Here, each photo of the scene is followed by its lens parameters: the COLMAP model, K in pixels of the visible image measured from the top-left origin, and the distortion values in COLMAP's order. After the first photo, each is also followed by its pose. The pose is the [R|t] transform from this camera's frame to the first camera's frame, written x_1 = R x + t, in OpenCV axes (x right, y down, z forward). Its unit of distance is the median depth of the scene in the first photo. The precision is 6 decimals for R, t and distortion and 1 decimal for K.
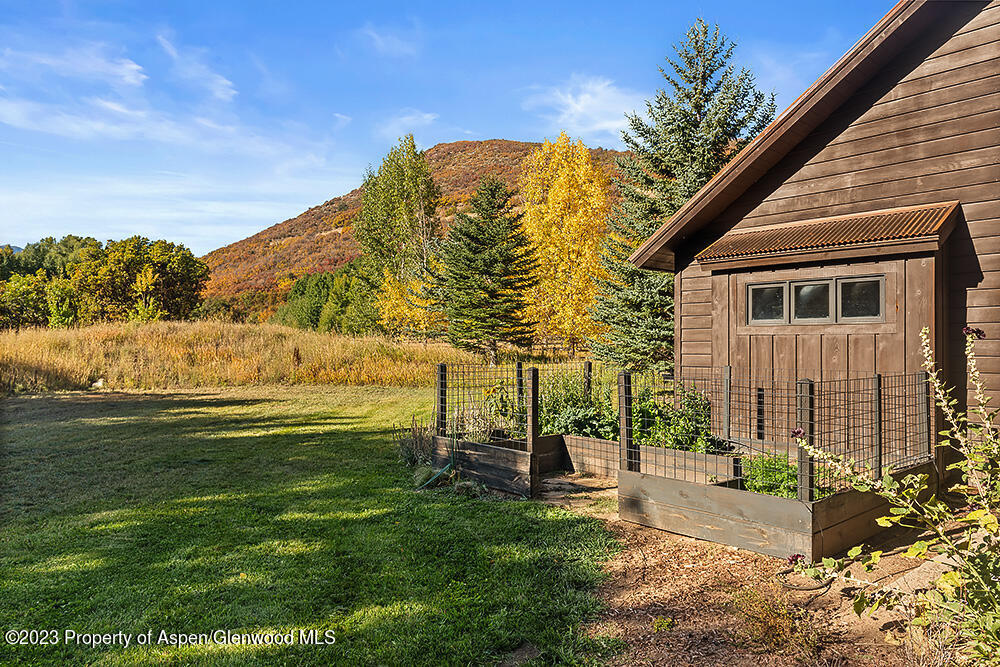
lens RADIAL K [[676.6, 0, 500.0], [0, 676.6, 333.5], [0, 0, 1]] dist [0.003956, 0.001603]
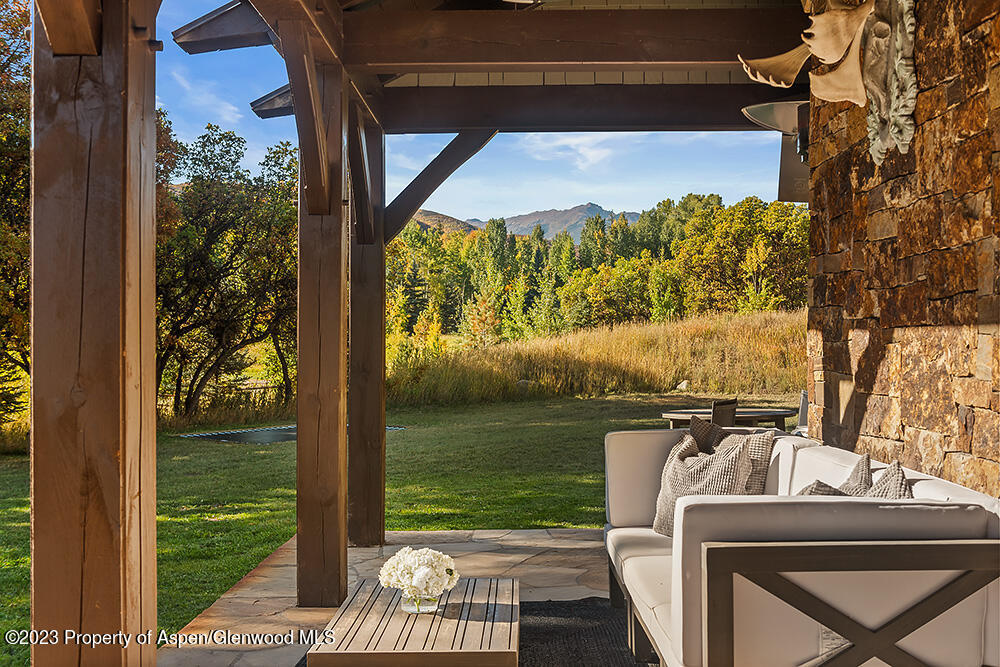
lens RADIAL K [[1138.7, 0, 500.0], [0, 1138.7, 333.5], [0, 0, 1]] dist [0.004519, 0.009214]
pose [[0.734931, -0.011578, -0.678043, 0.129633], [0.018785, 0.999818, 0.003288, -0.001879], [0.677882, -0.015153, 0.735015, -0.135531]]
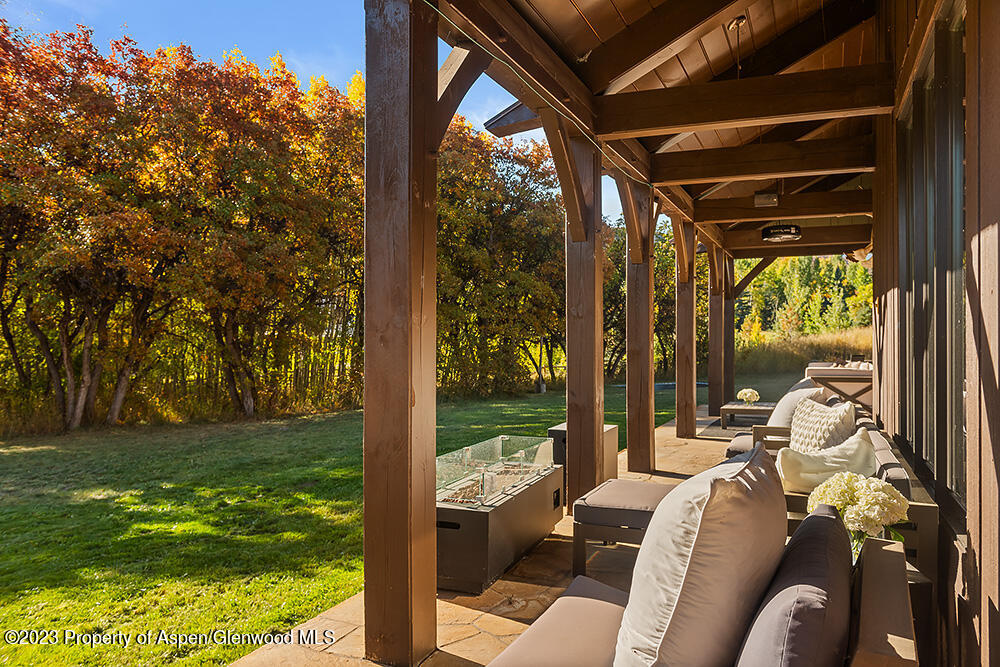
lens RADIAL K [[798.3, 0, 500.0], [0, 798.3, 333.5], [0, 0, 1]] dist [0.006888, 0.002810]
pose [[0.441391, -0.008945, -0.897270, 0.243596], [0.020136, 0.999797, -0.000062, -0.002538], [0.897089, -0.018040, 0.441482, -0.244056]]
